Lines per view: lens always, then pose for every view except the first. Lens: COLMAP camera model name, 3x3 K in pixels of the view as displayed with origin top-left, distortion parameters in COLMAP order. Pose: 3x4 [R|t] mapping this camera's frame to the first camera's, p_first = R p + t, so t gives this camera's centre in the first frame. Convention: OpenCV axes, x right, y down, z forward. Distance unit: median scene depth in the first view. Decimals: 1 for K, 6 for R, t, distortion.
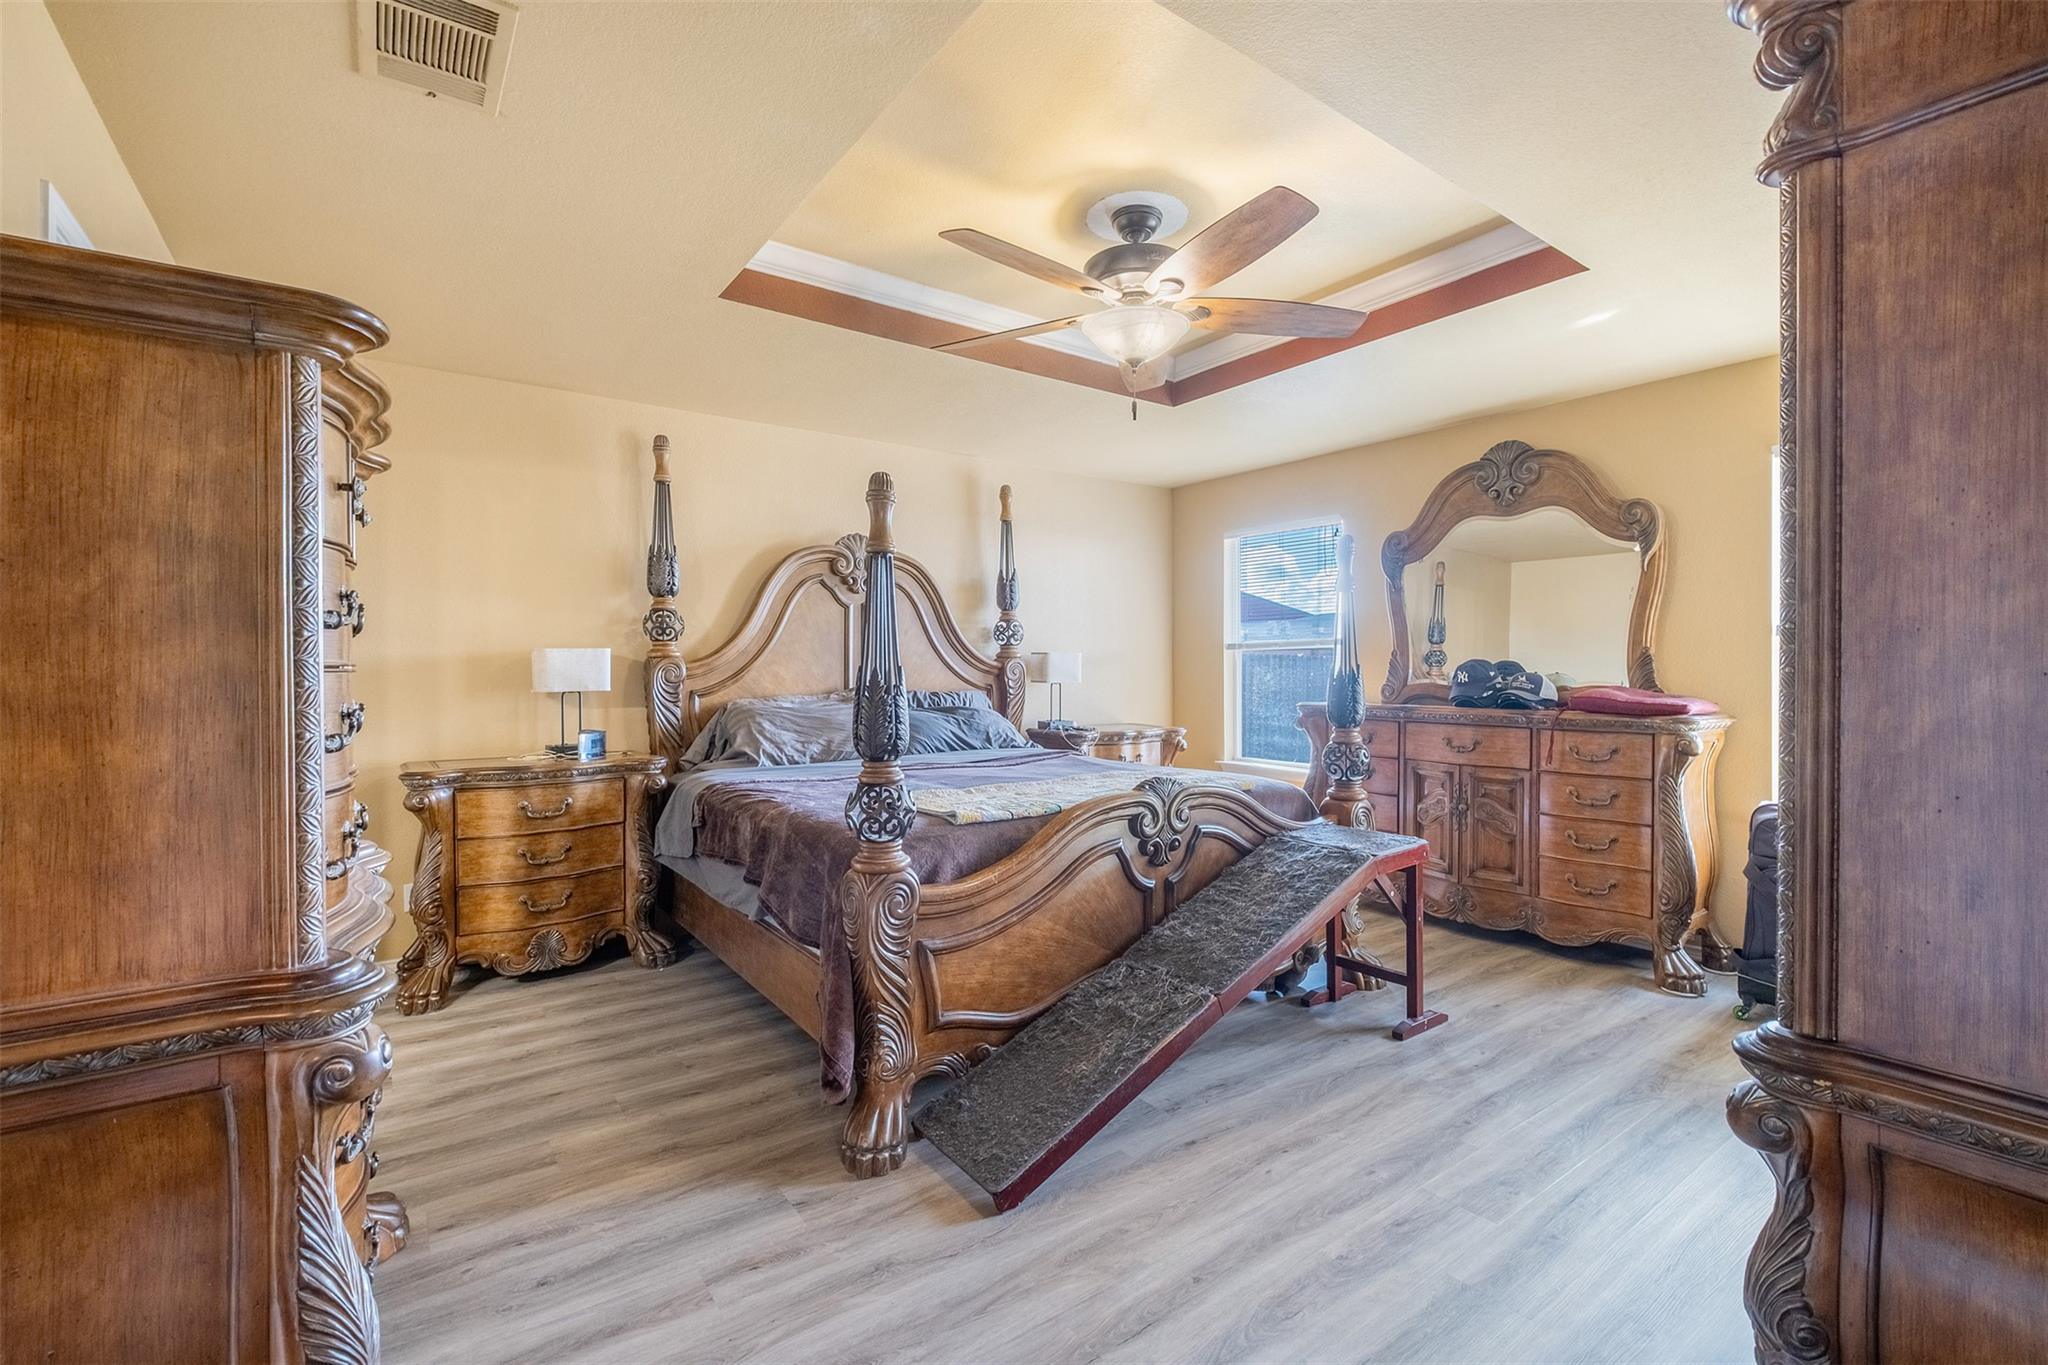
lens RADIAL K [[885.2, 0, 1026.4], [0, 885.2, 678.4], [0, 0, 1]] dist [0.001502, -0.004979]
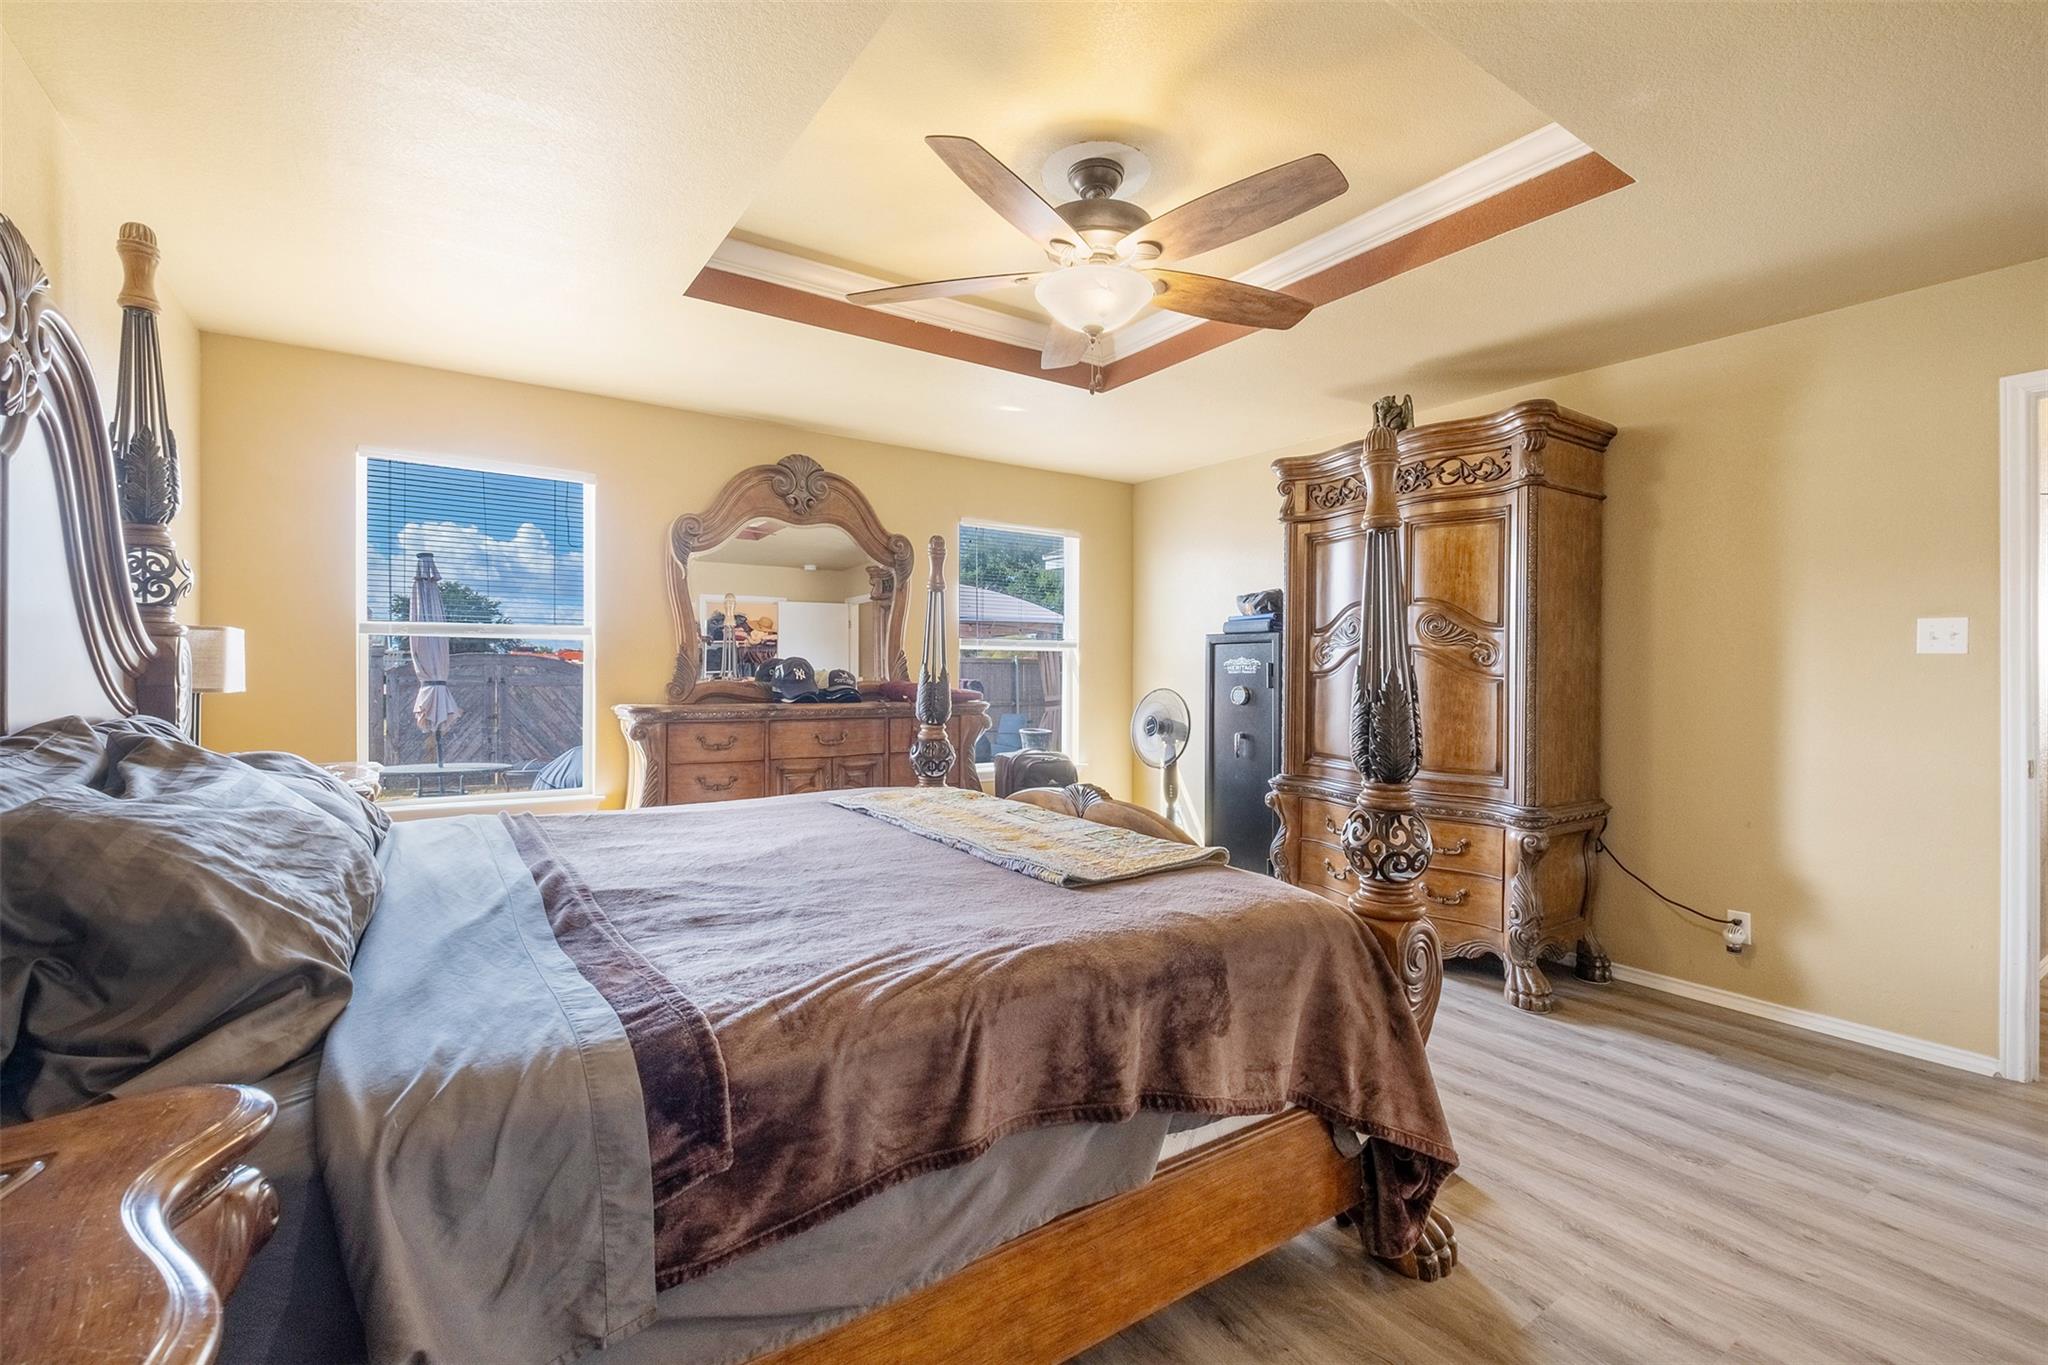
lens RADIAL K [[885.2, 0, 1026.4], [0, 885.2, 678.4], [0, 0, 1]] dist [0.001502, -0.004979]
pose [[0.032444, -0.010737, 0.999416, -0.562740], [0.006995, 0.999920, 0.010515, -0.006376], [-0.999449, 0.006650, 0.032517, 0.741144]]
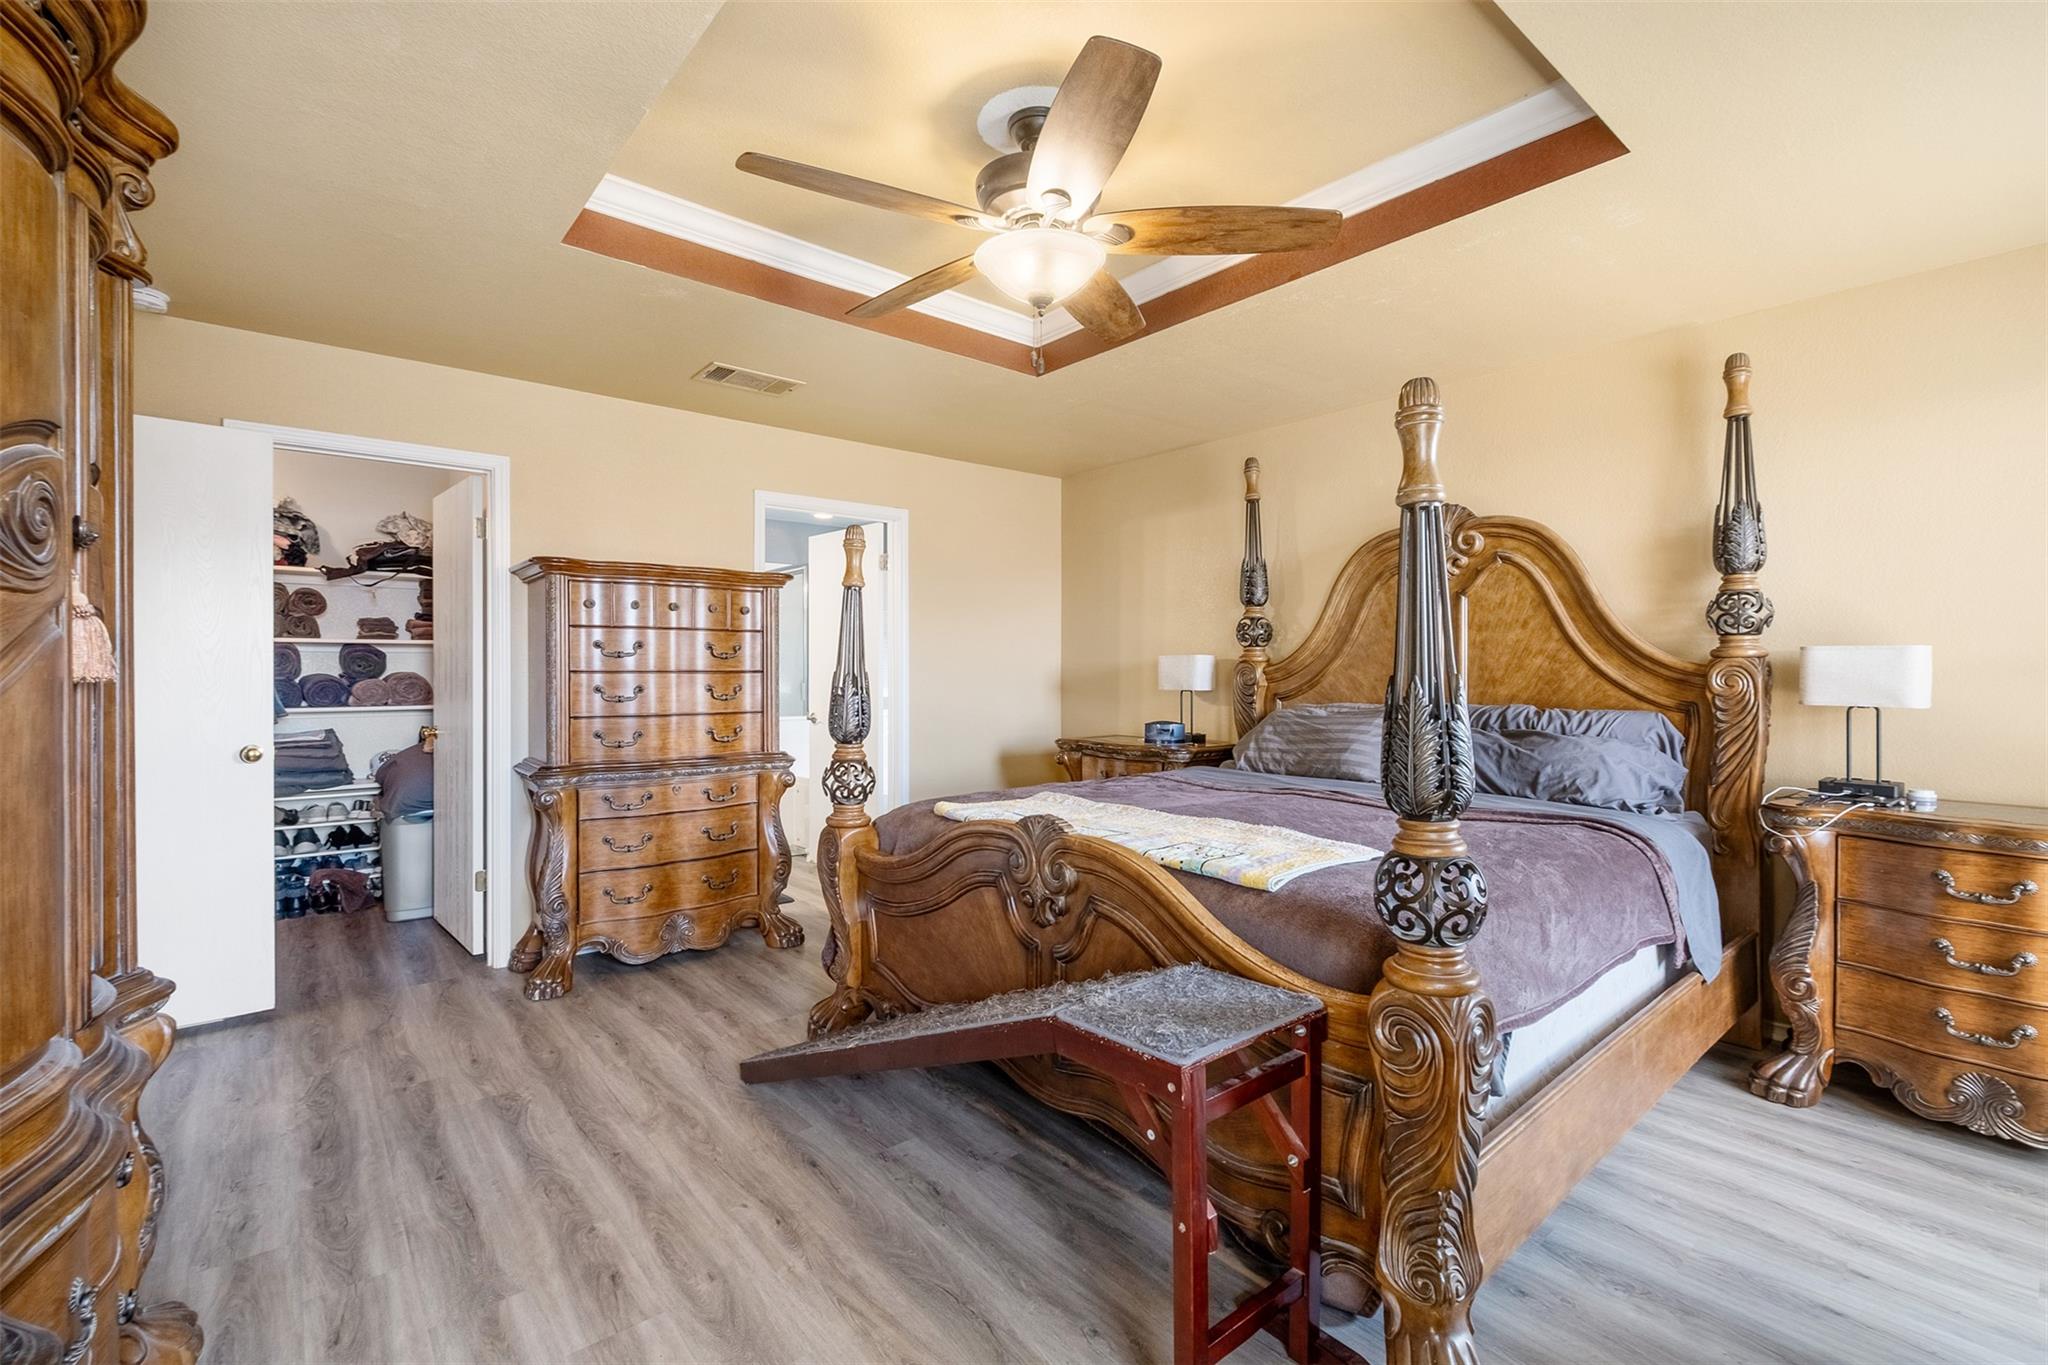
lens RADIAL K [[894.9, 0, 1023.8], [0, 894.9, 672.7], [0, 0, 1]] dist [0.002335, -0.004855]
pose [[0.065573, 0.007235, -0.997822, 0.681858], [-0.010754, 0.999921, 0.006543, -0.015222], [0.997790, 0.010301, 0.065646, 0.668886]]
